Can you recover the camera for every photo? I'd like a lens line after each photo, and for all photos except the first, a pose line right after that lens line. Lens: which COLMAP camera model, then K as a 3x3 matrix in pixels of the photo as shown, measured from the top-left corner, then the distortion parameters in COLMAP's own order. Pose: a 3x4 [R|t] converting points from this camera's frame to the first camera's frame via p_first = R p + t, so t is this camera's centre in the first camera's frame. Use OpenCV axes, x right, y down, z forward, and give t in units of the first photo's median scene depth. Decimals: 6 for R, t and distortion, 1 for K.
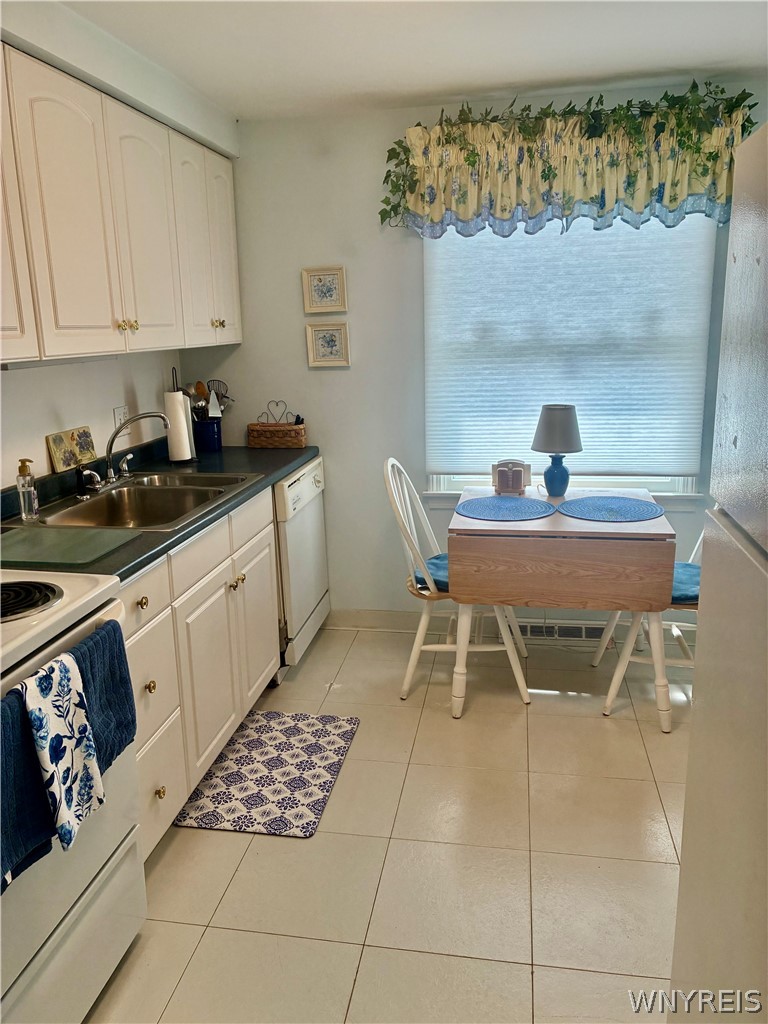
lens RADIAL K [[770.7, 0, 384.9], [0, 770.7, 519.7], [0, 0, 1]] dist [0.013755, -0.023156]
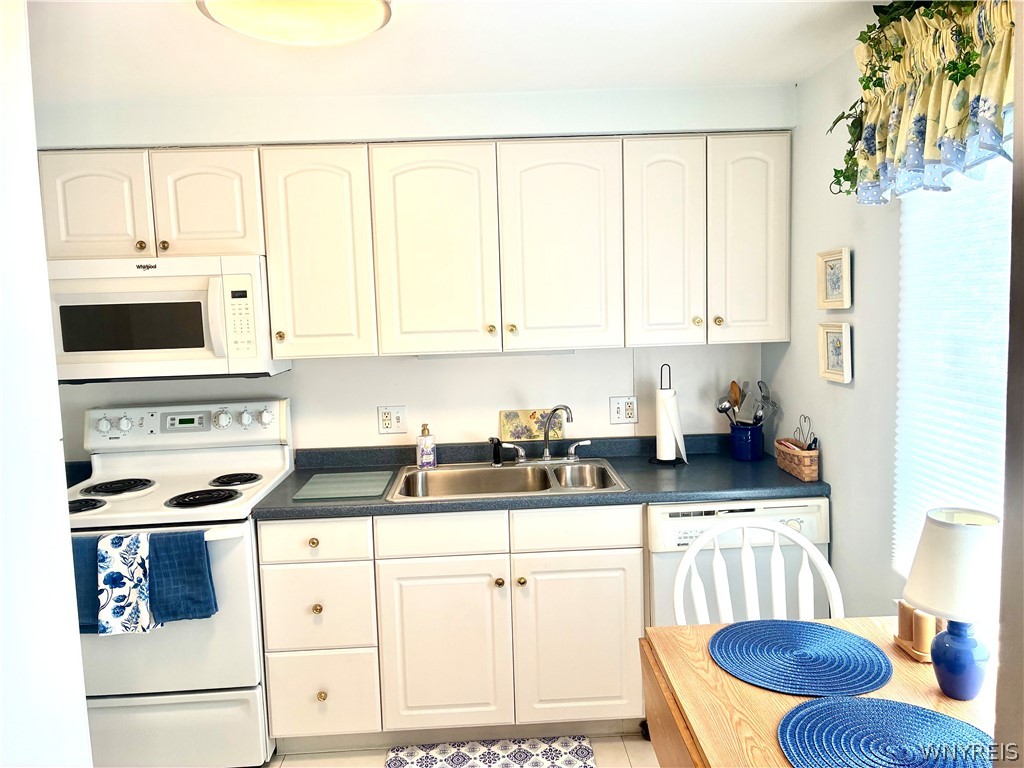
lens RADIAL K [[770.7, 0, 513.4], [0, 770.7, 374.2], [0, 0, 1]] dist [0.013755, -0.023156]
pose [[0.216263, 0.110208, -0.970095, 0.866909], [-0.213350, 0.974930, 0.063195, -0.282983], [0.952739, 0.193303, 0.234354, 0.817385]]
